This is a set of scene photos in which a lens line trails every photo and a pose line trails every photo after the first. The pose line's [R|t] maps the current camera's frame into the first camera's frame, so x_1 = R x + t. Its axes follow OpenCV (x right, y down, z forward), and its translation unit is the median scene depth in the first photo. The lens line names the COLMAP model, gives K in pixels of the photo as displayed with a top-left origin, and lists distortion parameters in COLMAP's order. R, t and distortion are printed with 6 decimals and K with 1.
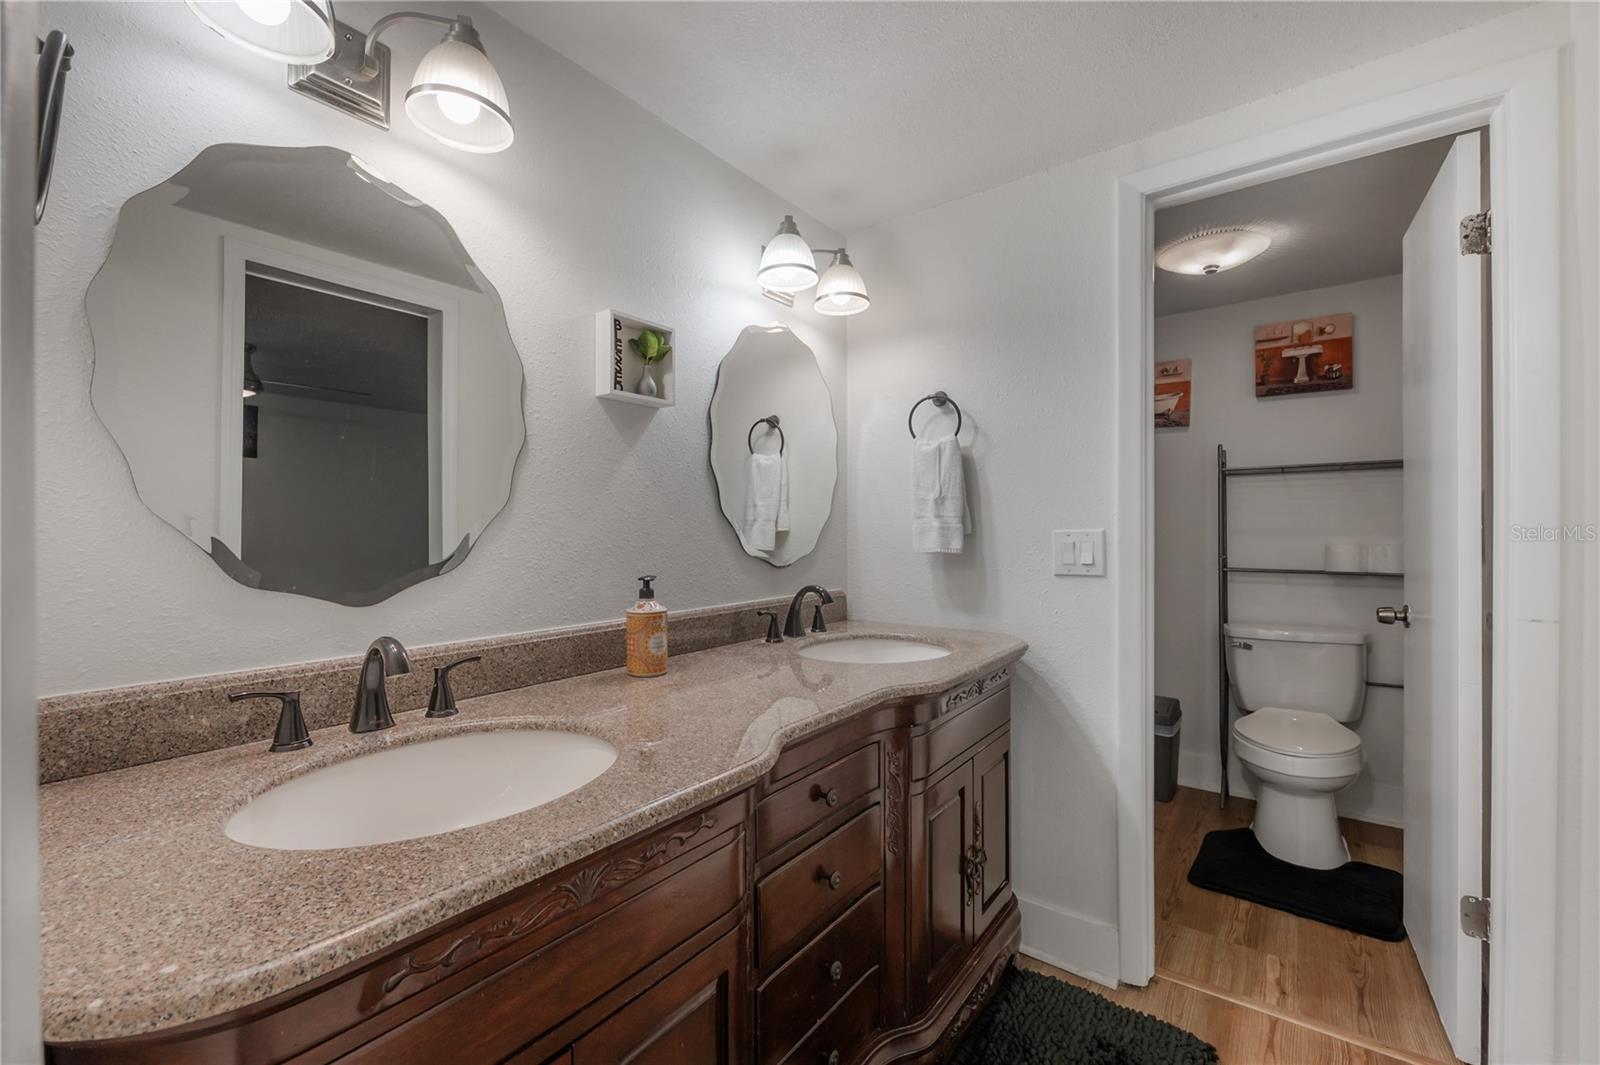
lens RADIAL K [[646.3, 0, 786.3], [0, 646.3, 530.7], [0, 0, 1]] dist [-0.000475, -0.000183]
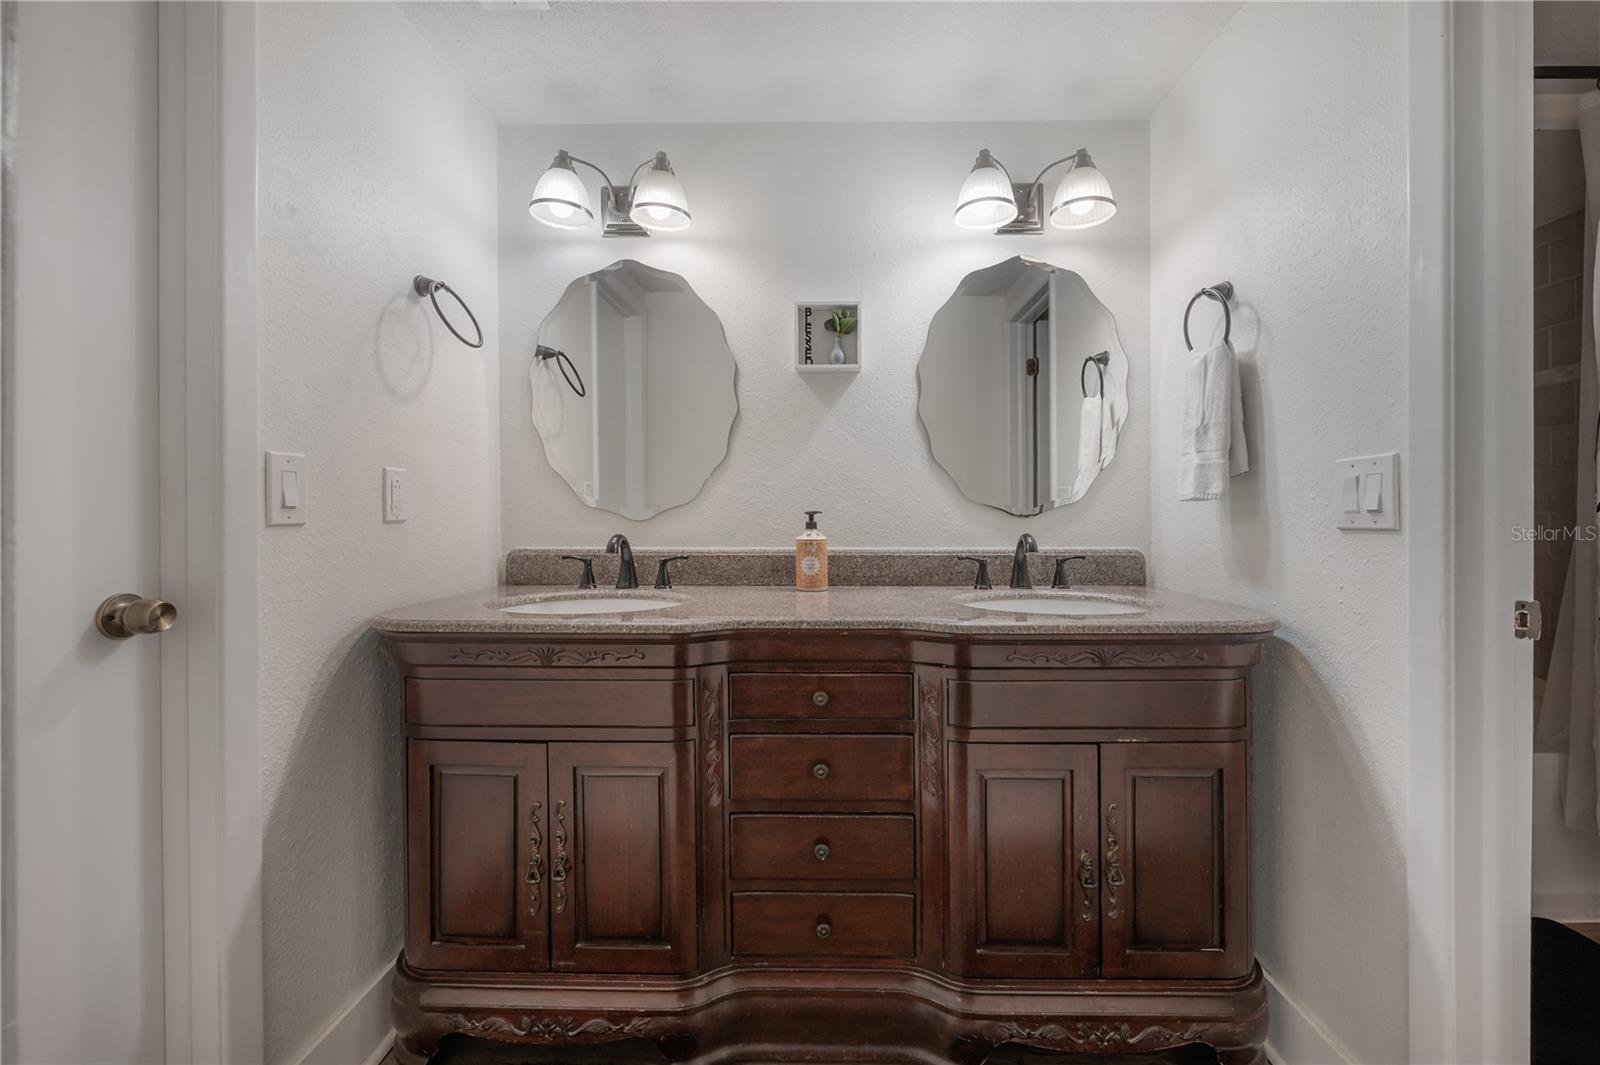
lens RADIAL K [[646.3, 0, 791.3], [0, 646.3, 519.4], [0, 0, 1]] dist [-0.000475, -0.000183]
pose [[0.601162, 0.019788, -0.798882, 0.699364], [-0.003708, 0.999752, 0.021973, 0.054352], [0.799119, -0.010247, 0.601086, 0.205853]]
